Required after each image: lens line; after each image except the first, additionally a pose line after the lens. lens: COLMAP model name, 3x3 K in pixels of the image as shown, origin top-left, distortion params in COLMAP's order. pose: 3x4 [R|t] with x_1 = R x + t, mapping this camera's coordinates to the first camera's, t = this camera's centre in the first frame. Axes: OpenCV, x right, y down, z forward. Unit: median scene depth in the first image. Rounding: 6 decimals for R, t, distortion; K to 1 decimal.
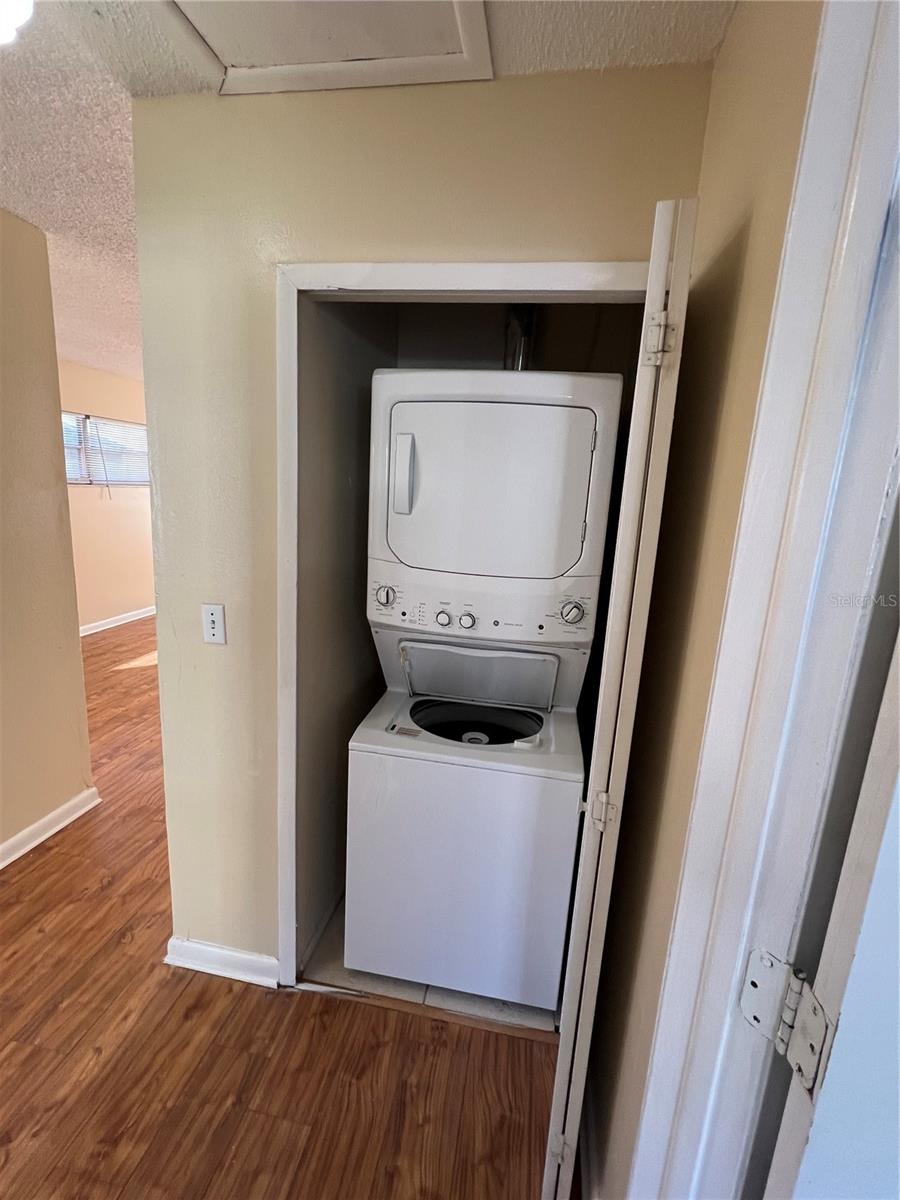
lens RADIAL K [[541.8, 0, 450.3], [0, 541.8, 600.6], [0, 0, 1]] dist [0.000064, 0.000593]
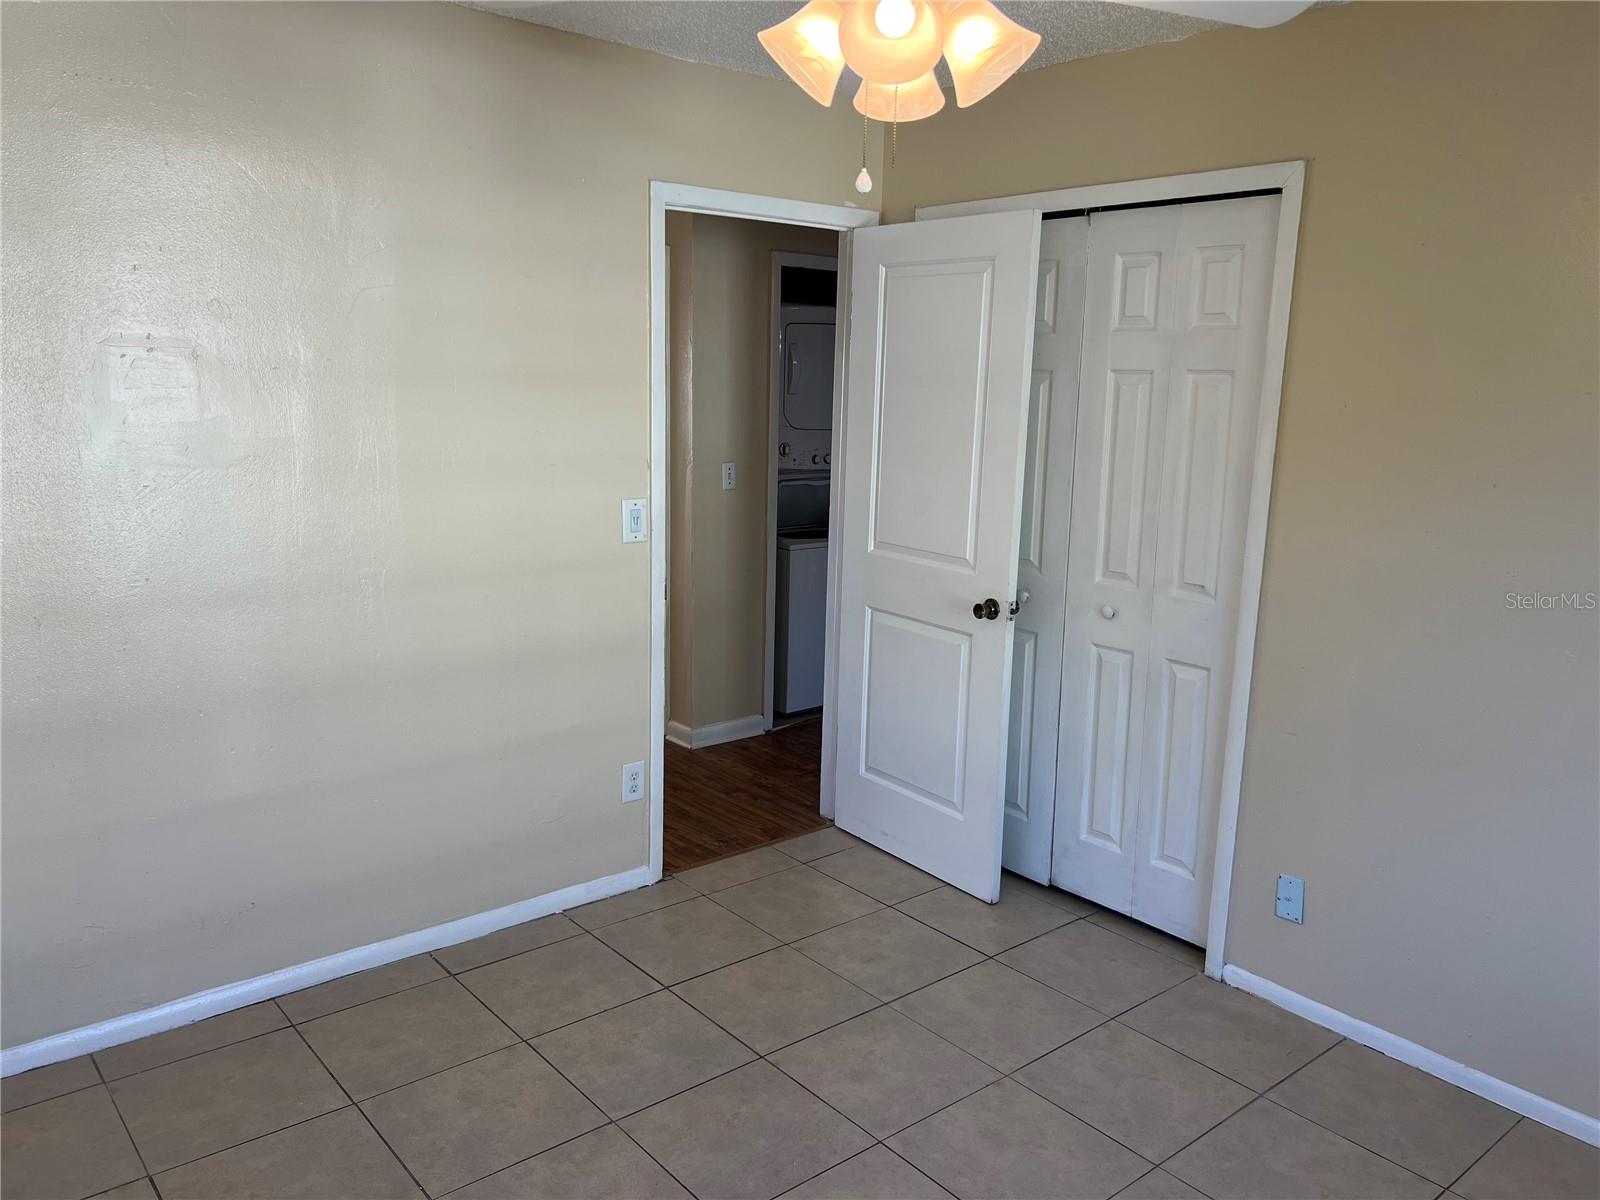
lens RADIAL K [[1205.7, 0, 800.0], [0, 1205.7, 600.0], [0, 0, 1]] dist [0.046836, -0.052914]
pose [[0.645899, -0.185937, 0.740434, -2.695266], [0.165205, 0.980947, 0.102222, 0.067874], [-0.745333, 0.056298, 0.664311, -1.256011]]
